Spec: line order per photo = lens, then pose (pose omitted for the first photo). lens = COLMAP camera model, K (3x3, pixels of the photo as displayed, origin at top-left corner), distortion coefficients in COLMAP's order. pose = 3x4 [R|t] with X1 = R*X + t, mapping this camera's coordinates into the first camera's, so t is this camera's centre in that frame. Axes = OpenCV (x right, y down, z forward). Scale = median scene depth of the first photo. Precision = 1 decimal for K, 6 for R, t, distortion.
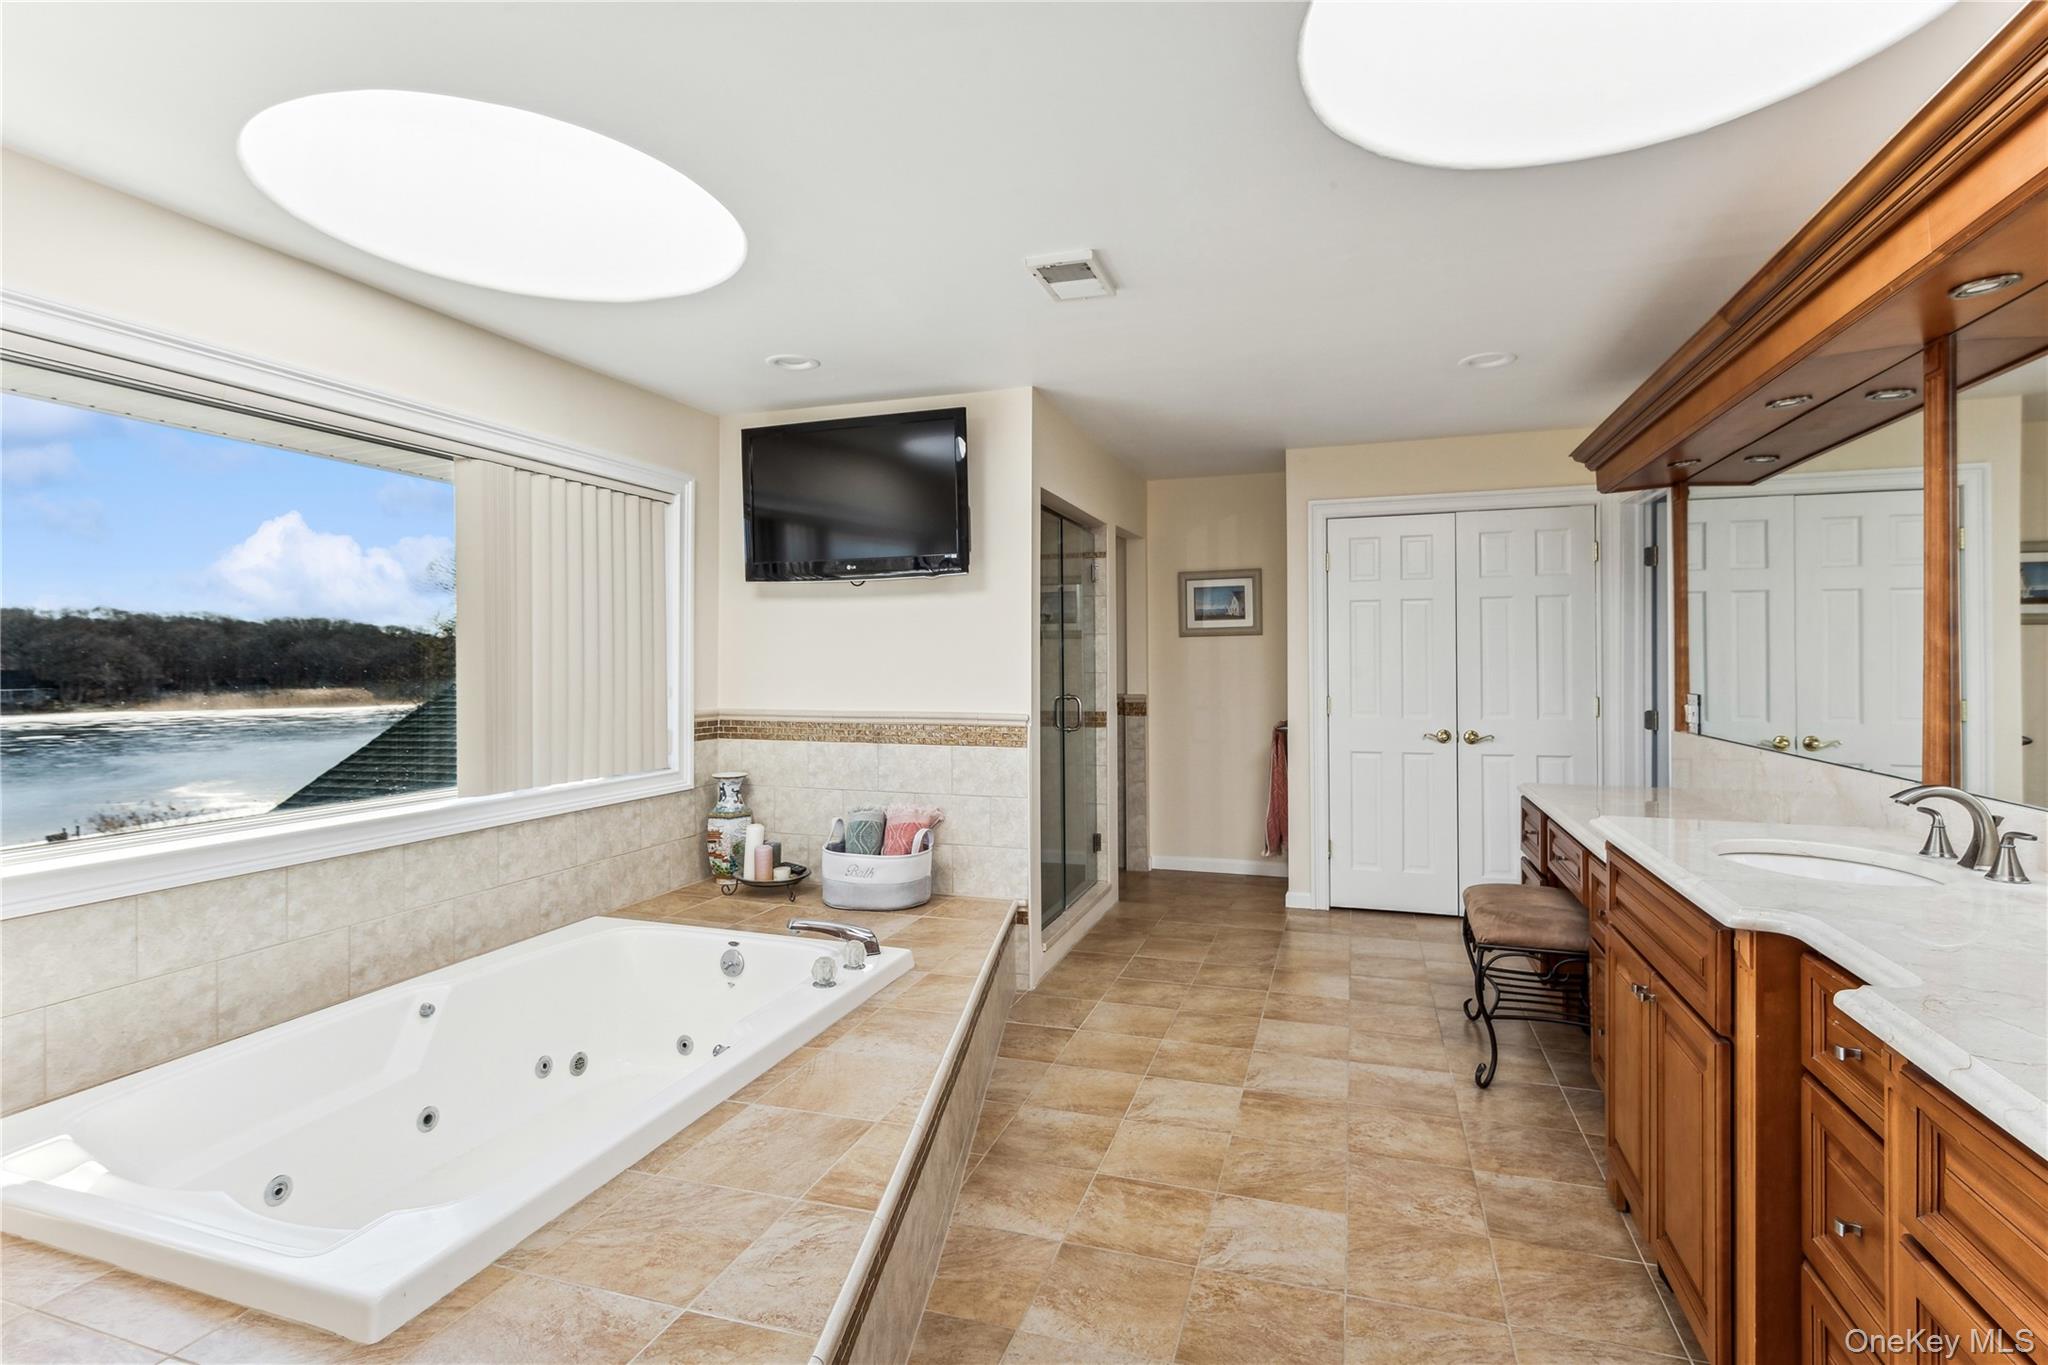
lens RADIAL K [[996.0, 0, 1022.4], [0, 996.0, 673.8], [0, 0, 1]] dist [0.001486, 0.000207]
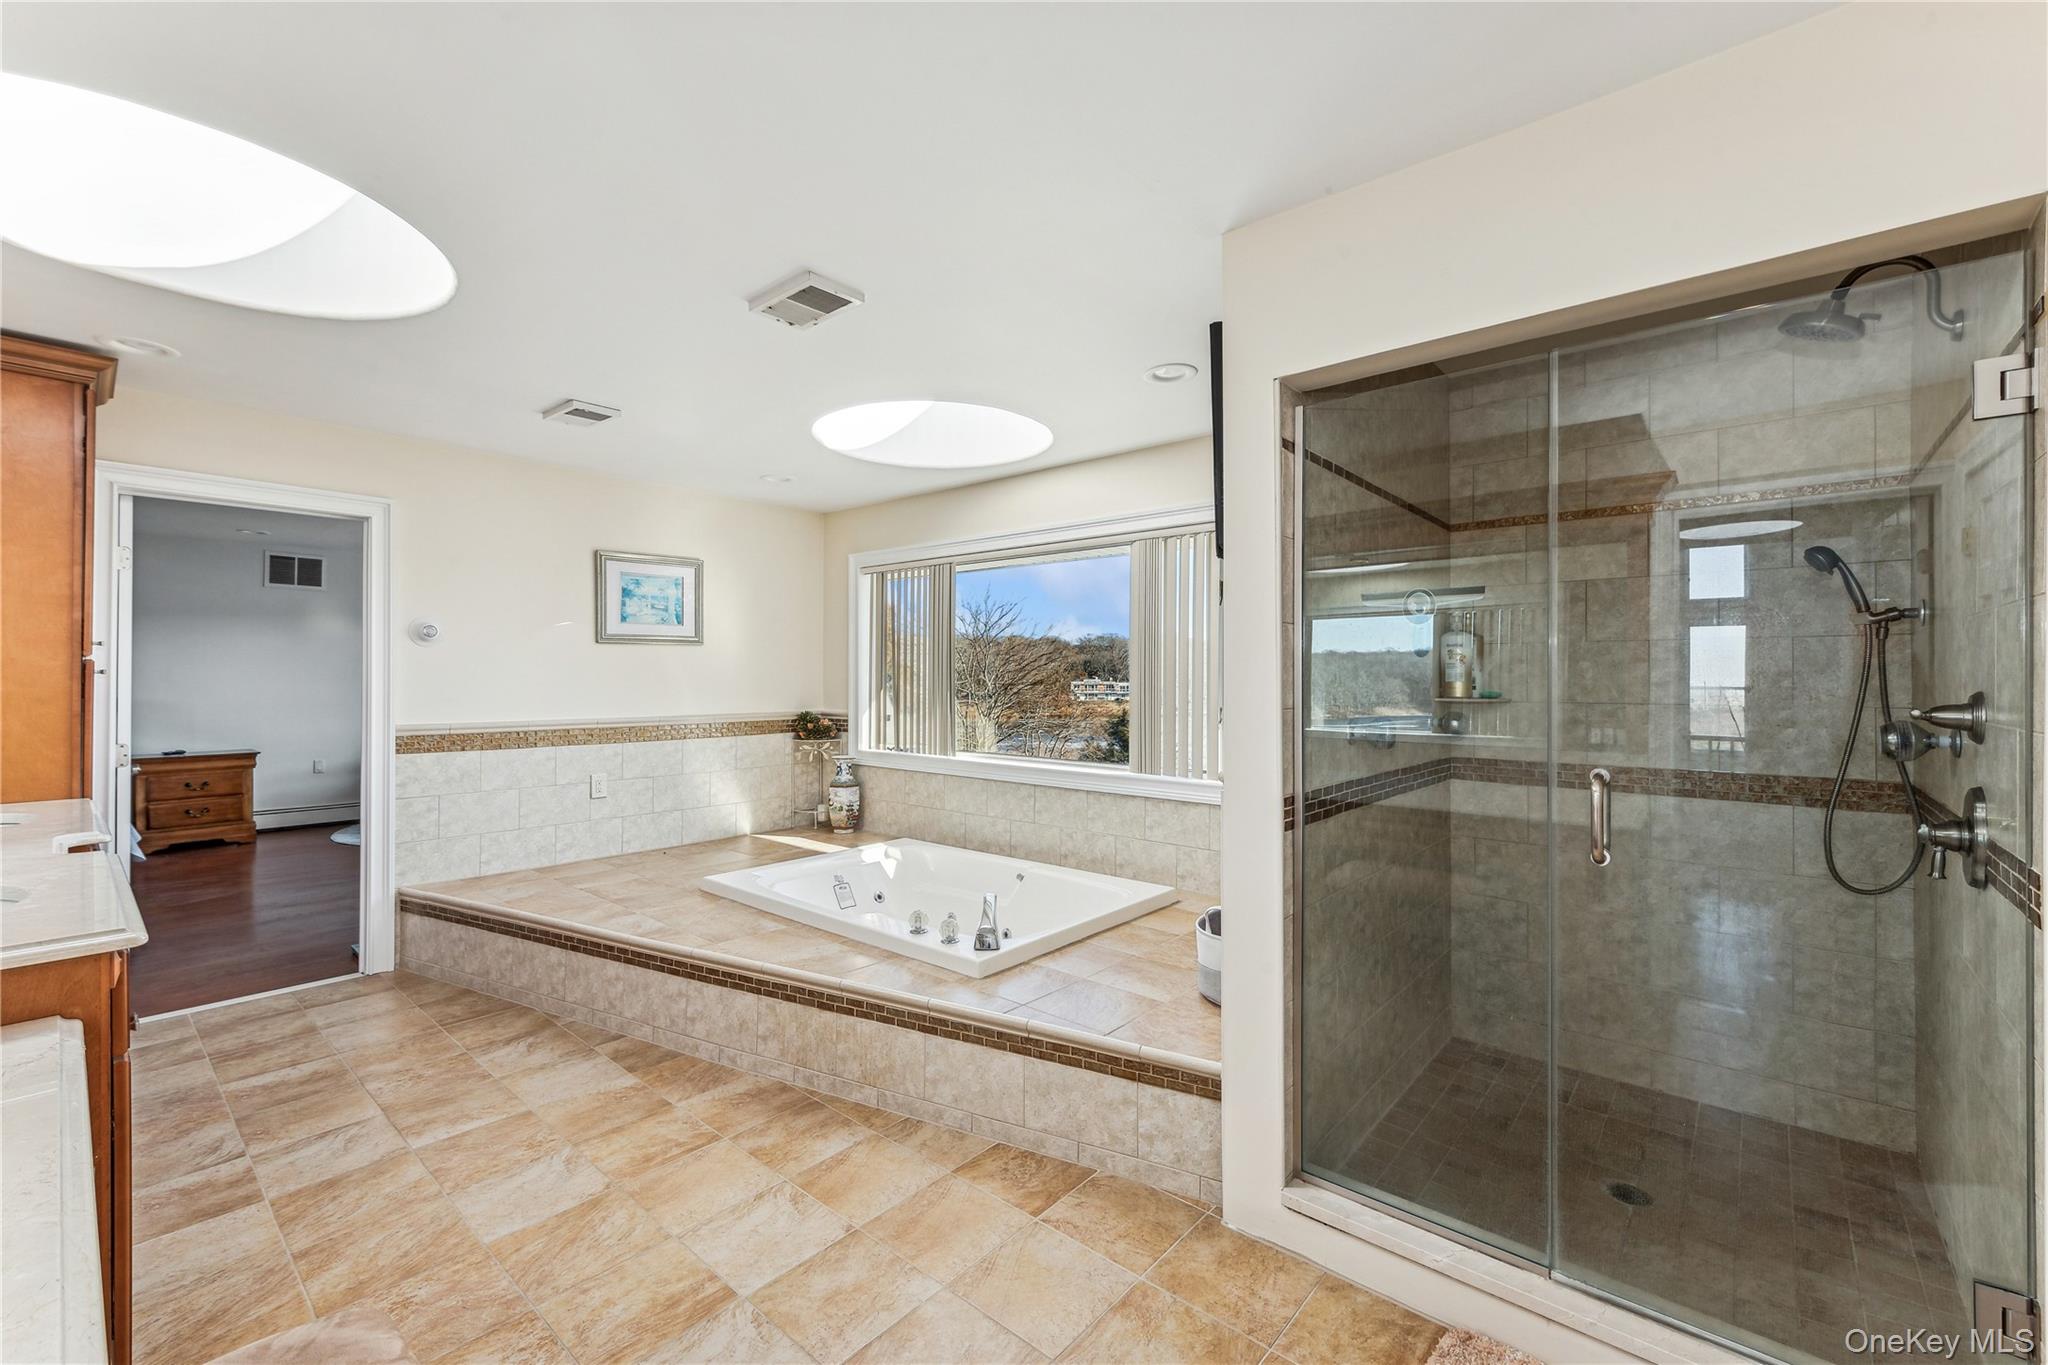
lens RADIAL K [[843.1, 0, 1023.5], [0, 843.1, 671.6], [0, 0, 1]] dist [0.003172, -0.000398]
pose [[-0.384041, -0.000101, -0.923316, 0.789202], [-0.008311, 0.999960, 0.003348, -0.033123], [0.923279, 0.008960, -0.384027, 1.595981]]
